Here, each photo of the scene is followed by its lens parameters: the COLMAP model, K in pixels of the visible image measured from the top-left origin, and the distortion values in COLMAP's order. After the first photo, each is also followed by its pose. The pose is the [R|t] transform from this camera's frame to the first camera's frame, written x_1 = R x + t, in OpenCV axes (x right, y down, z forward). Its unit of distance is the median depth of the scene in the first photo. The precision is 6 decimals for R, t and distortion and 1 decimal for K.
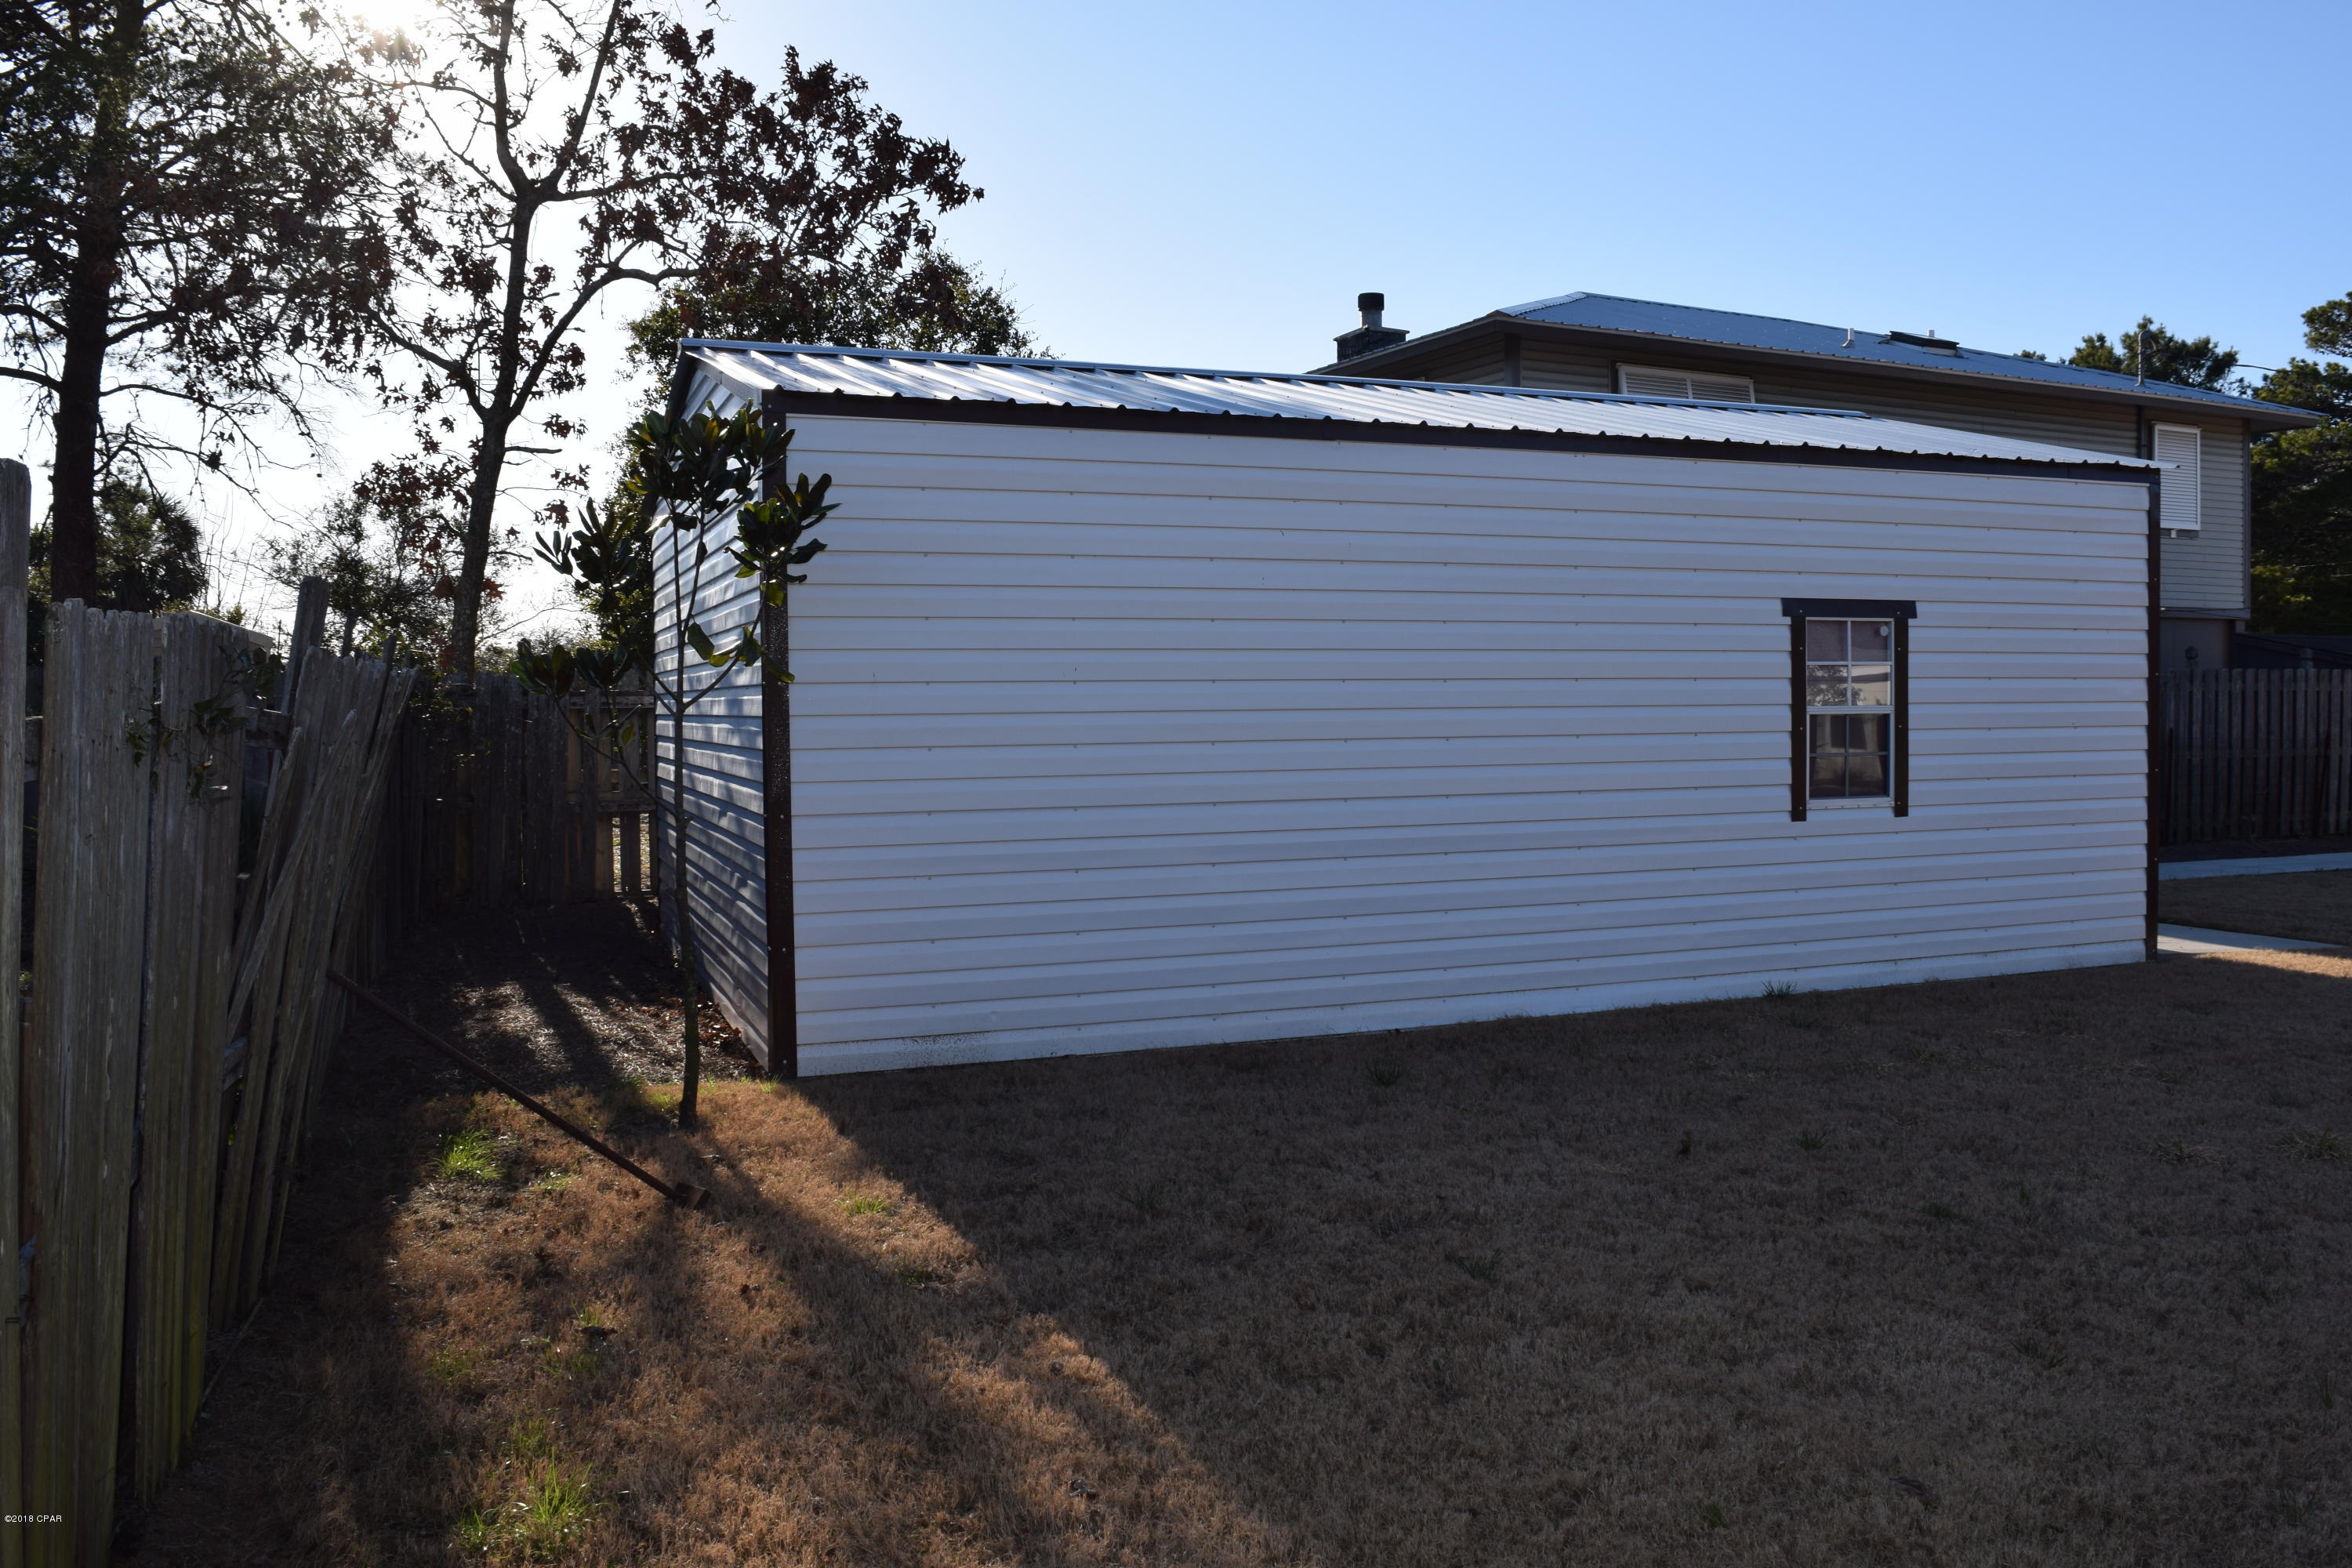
lens RADIAL K [[1852.1, 0, 1189.3], [0, 1852.1, 773.3], [0, 0, 1]] dist [-0.098057, 0.025155]
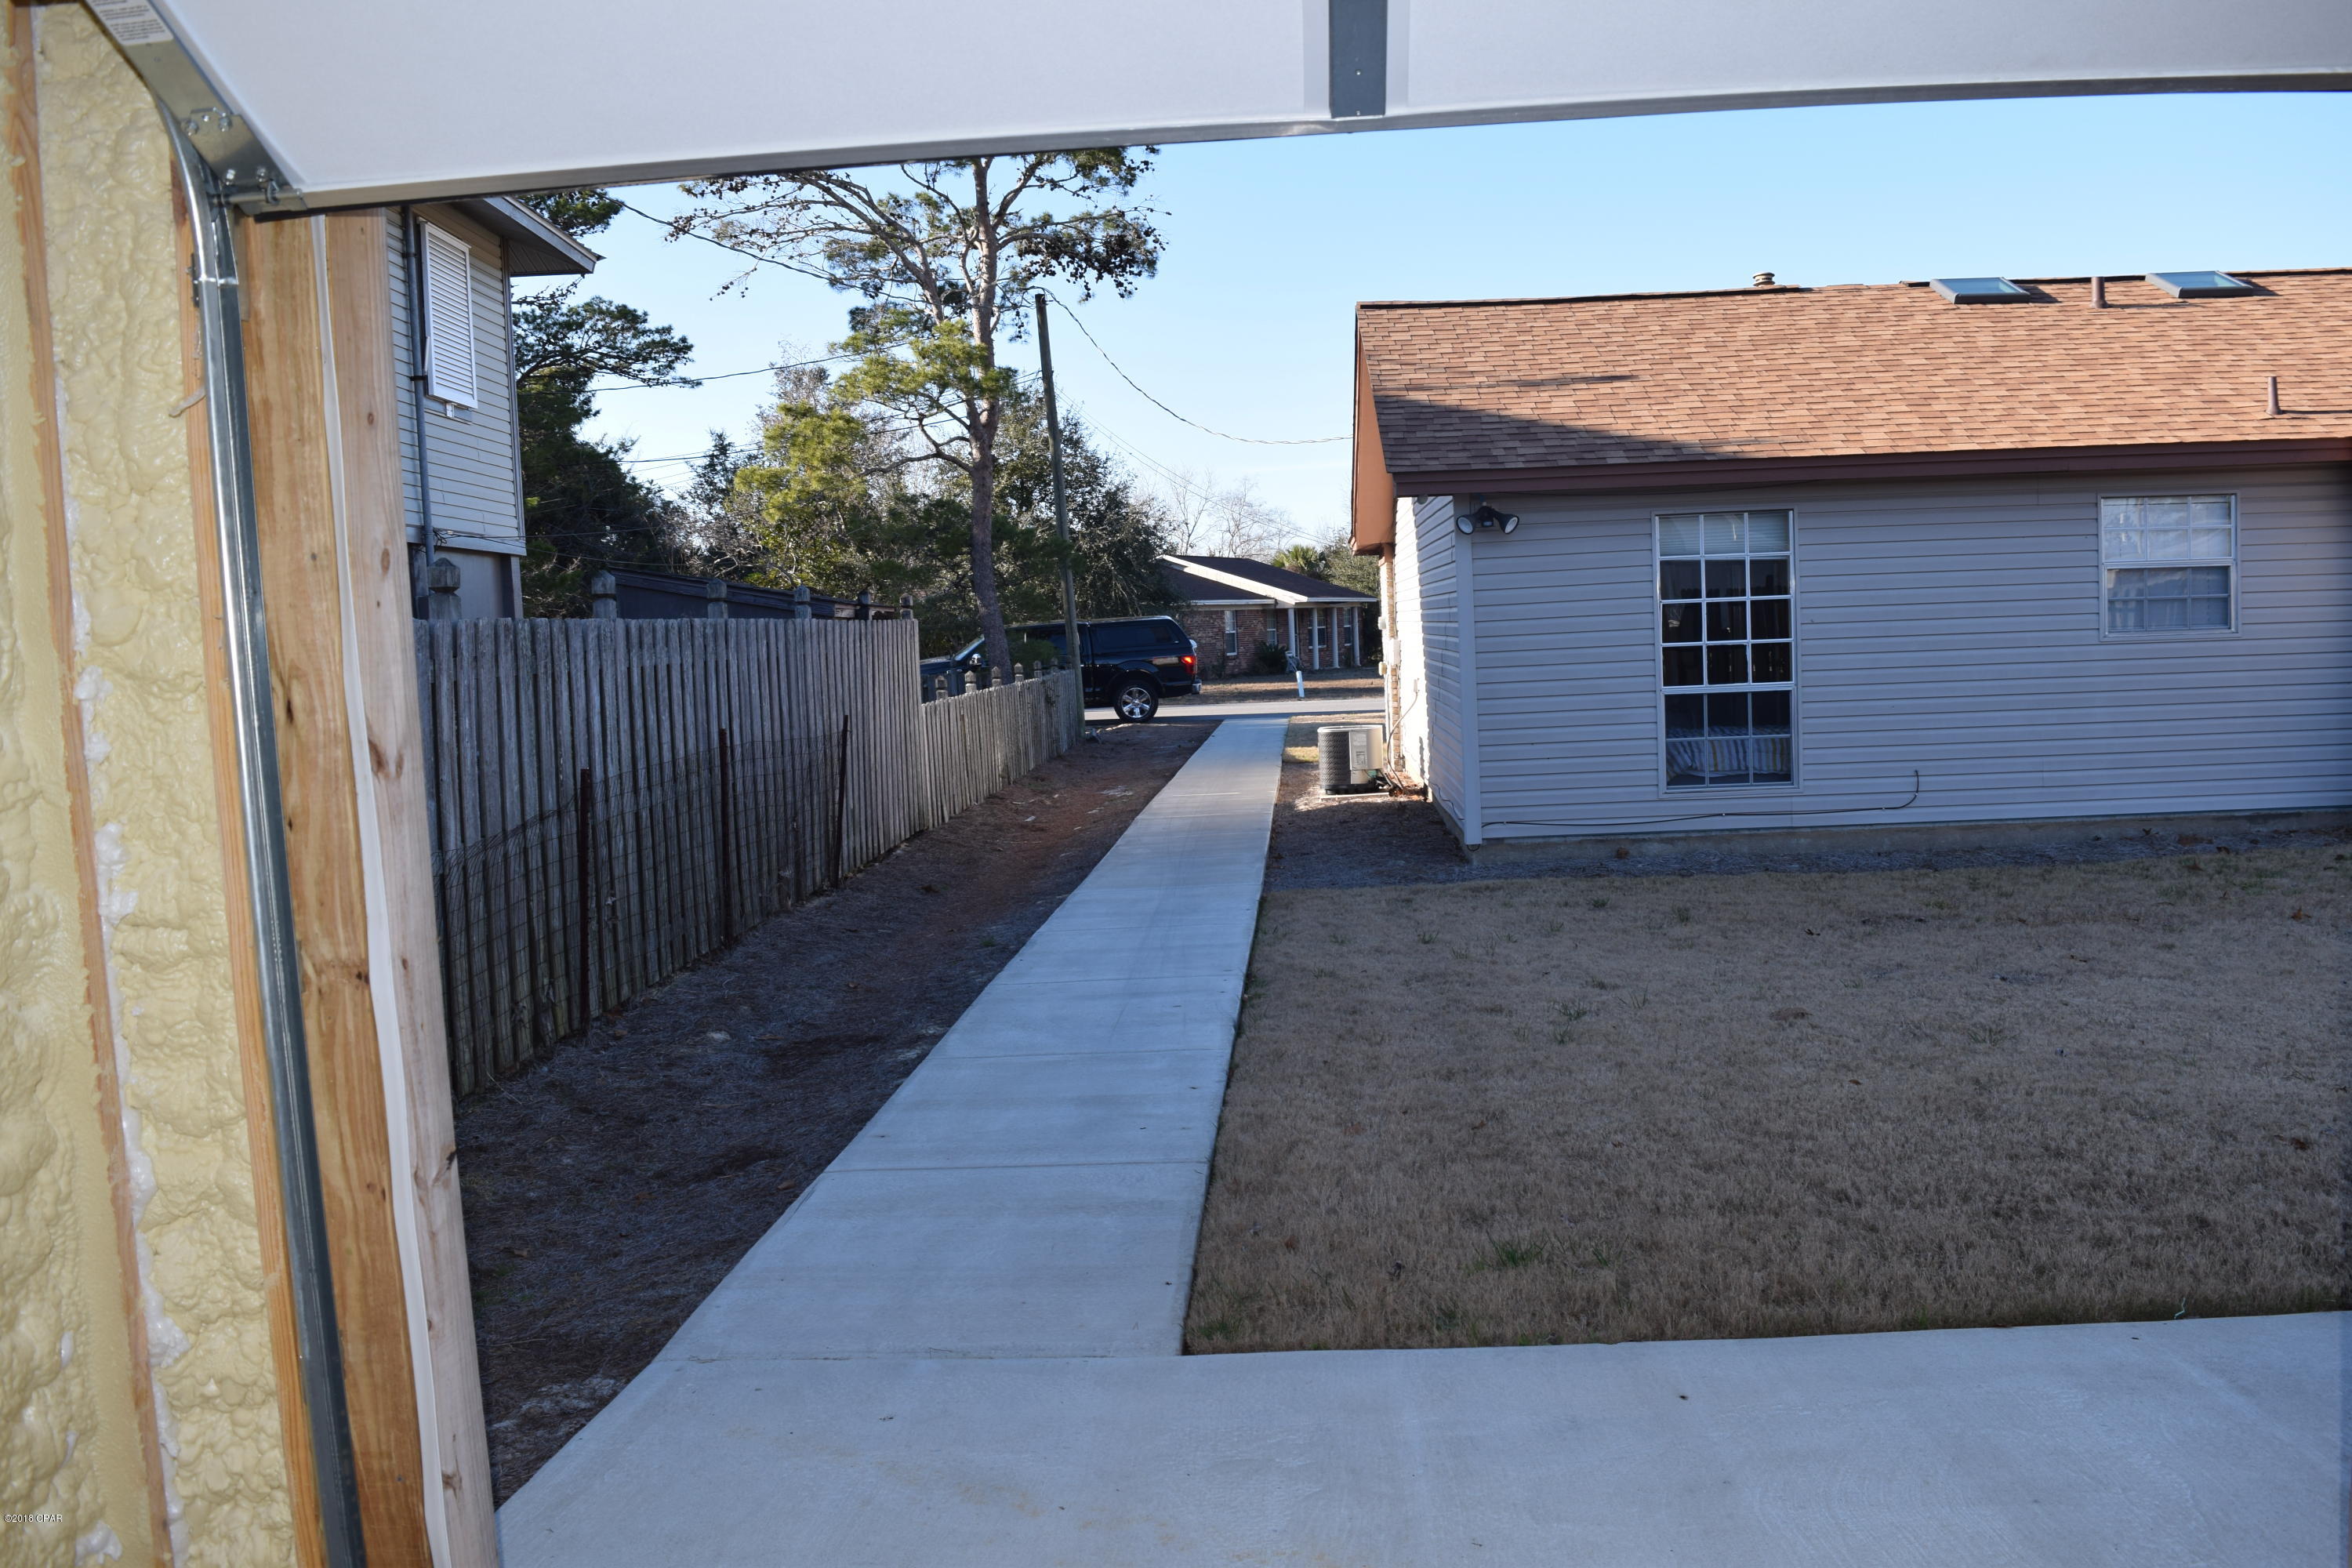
lens RADIAL K [[1852.1, 0, 1189.3], [0, 1852.1, 773.3], [0, 0, 1]] dist [-0.098057, 0.025155]
pose [[0.417646, -0.080723, 0.905017, 0.206267], [0.074848, 0.995717, 0.054273, -0.061063], [-0.905522, 0.045072, 0.421899, 1.242203]]
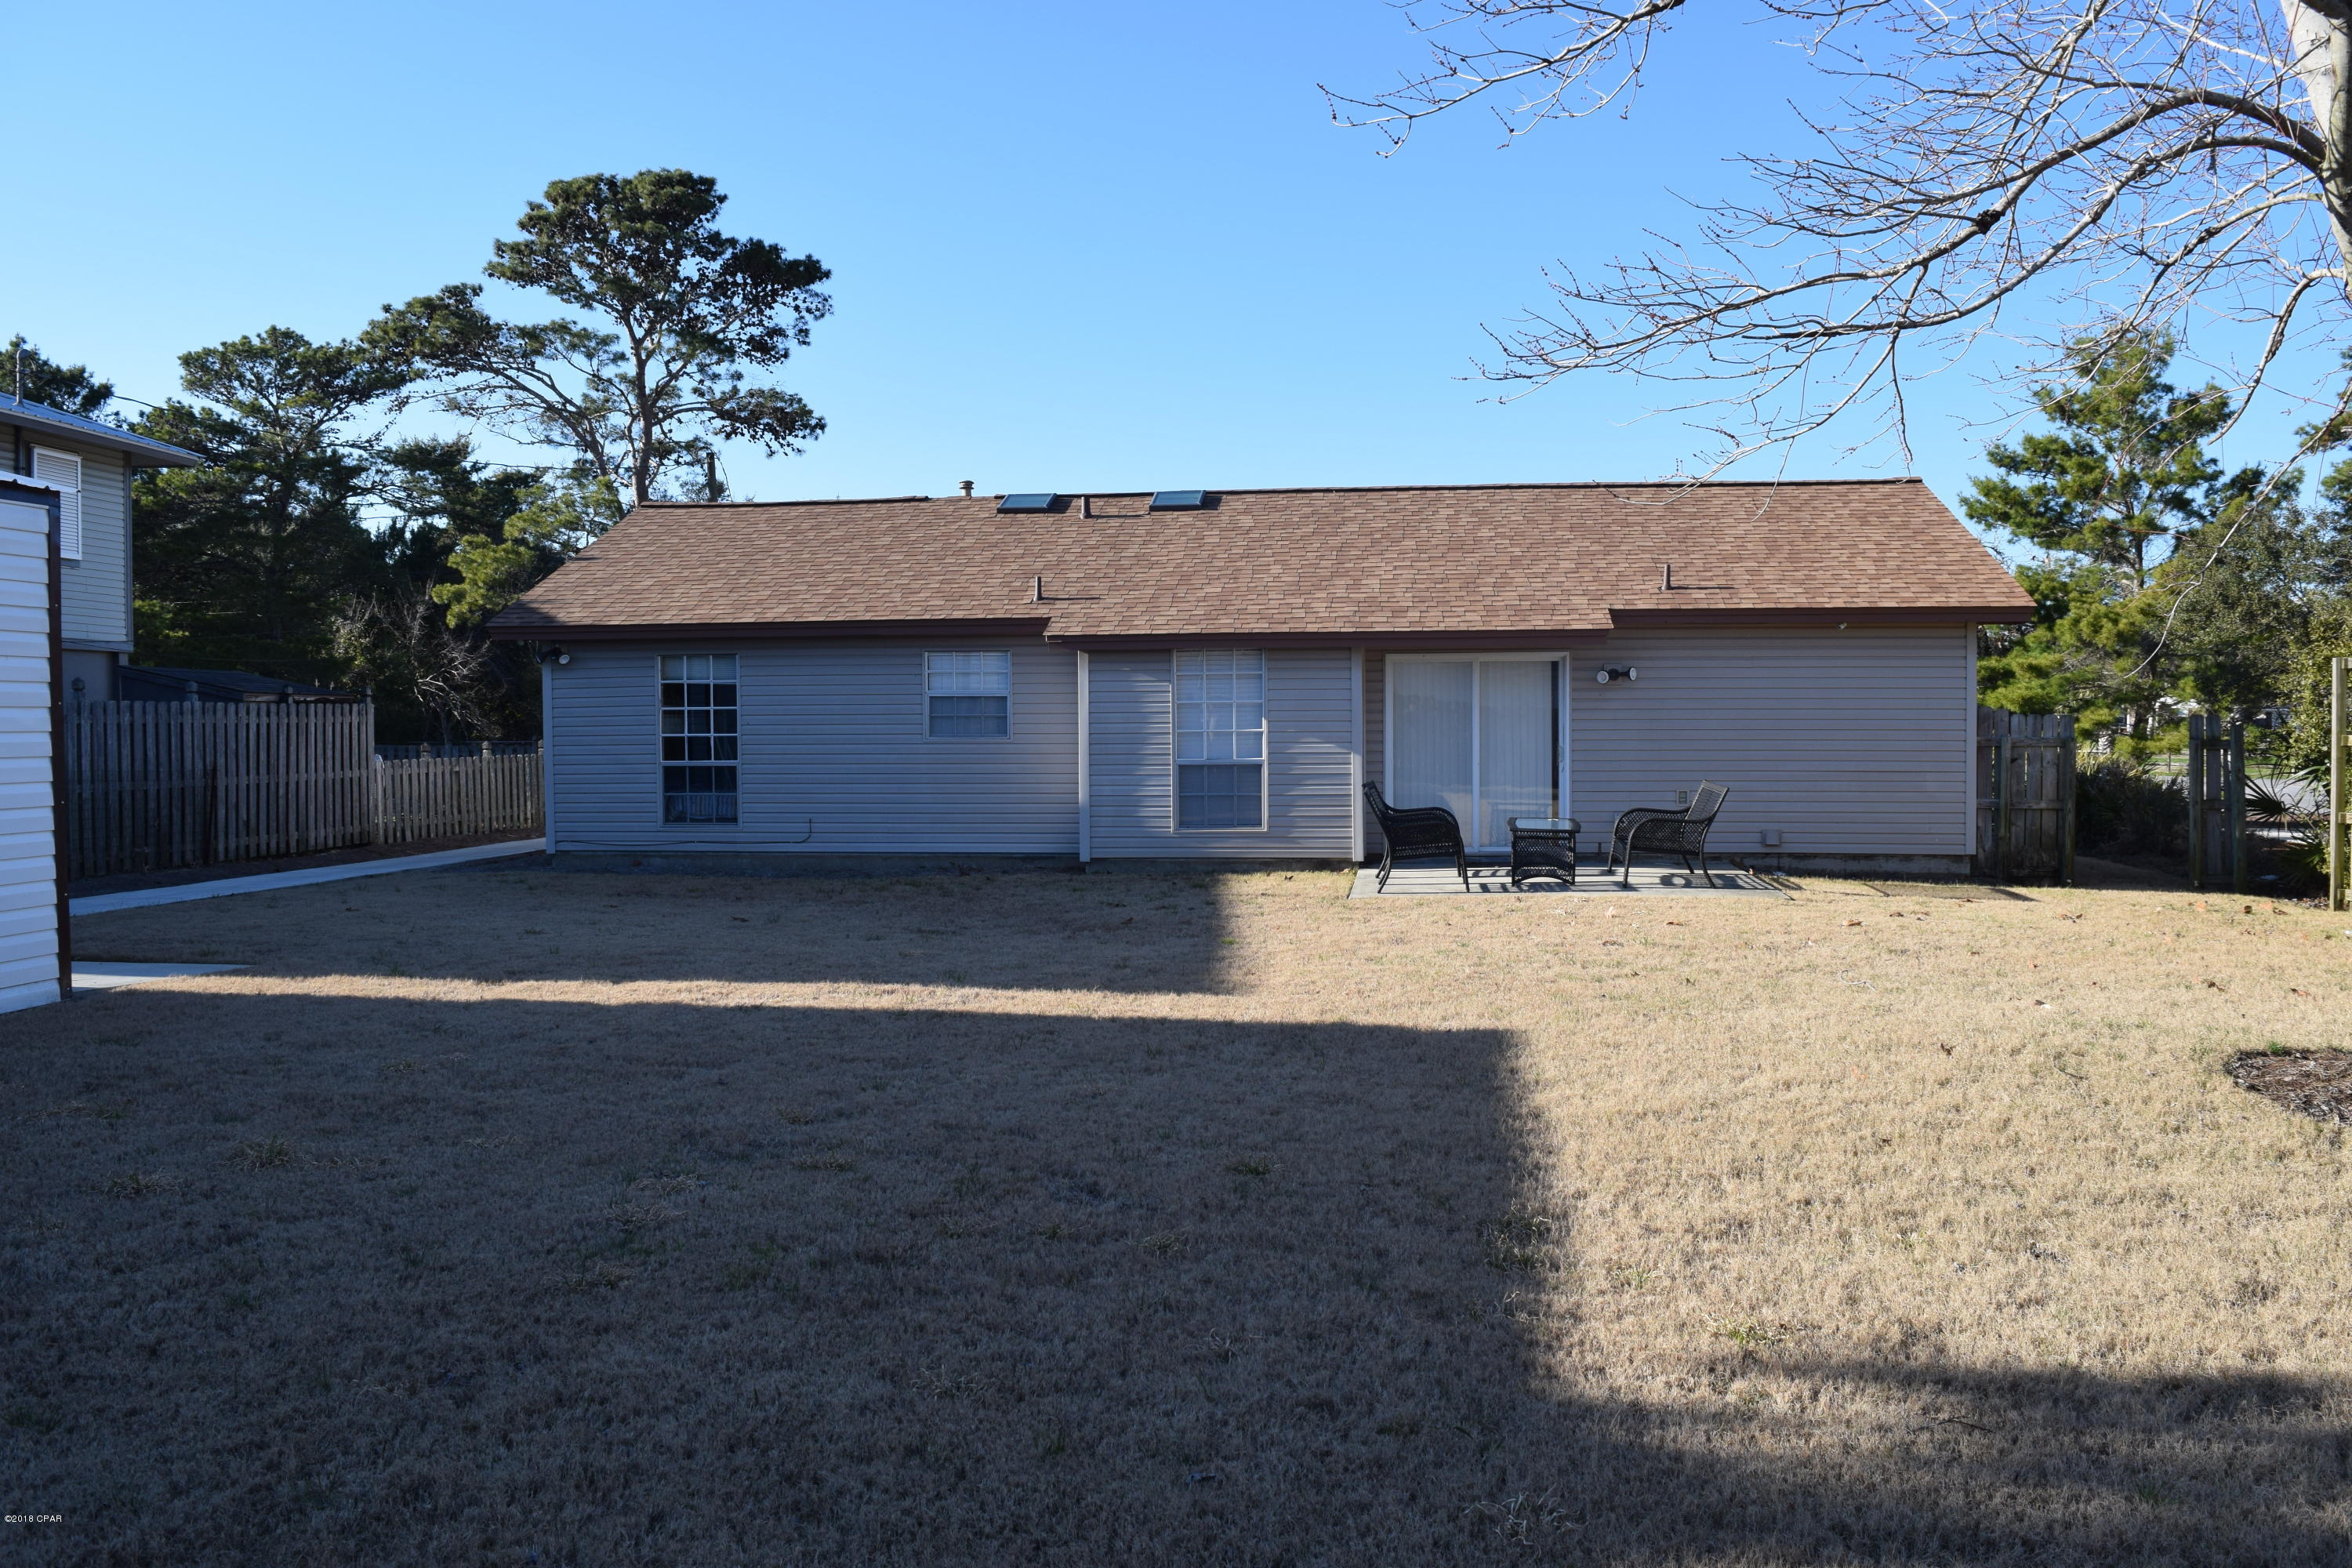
lens RADIAL K [[1852.1, 0, 1189.3], [0, 1852.1, 773.3], [0, 0, 1]] dist [-0.098057, 0.025155]
pose [[0.479583, -0.018821, 0.877295, -0.015121], [0.035933, 0.999353, 0.001796, 0.002620], [-0.876761, 0.030663, 0.479949, 0.009168]]
